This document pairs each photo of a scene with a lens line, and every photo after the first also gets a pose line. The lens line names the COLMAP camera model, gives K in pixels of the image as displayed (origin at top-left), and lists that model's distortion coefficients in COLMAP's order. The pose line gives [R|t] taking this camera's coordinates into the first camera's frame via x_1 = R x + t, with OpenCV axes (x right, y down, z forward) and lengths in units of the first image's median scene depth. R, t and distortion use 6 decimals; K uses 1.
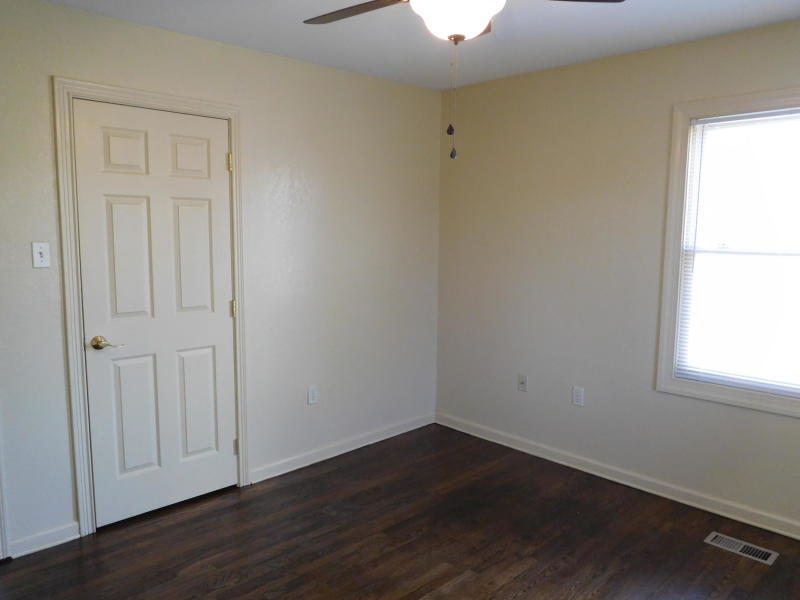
lens RADIAL K [[612.2, 0, 400.0], [0, 612.2, 300.0], [0, 0, 1]] dist [0.000831, -0.000949]
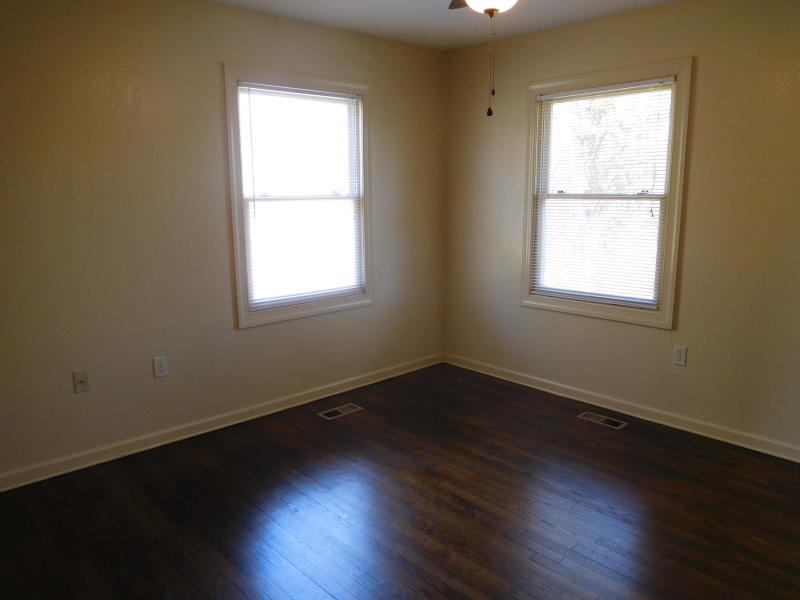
lens RADIAL K [[612.2, 0, 400.0], [0, 612.2, 300.0], [0, 0, 1]] dist [0.000831, -0.000949]
pose [[0.012676, -0.193659, 0.980987, -0.657196], [0.122921, 0.973927, 0.190676, -0.078771], [-0.992336, 0.118167, 0.036150, 0.680808]]
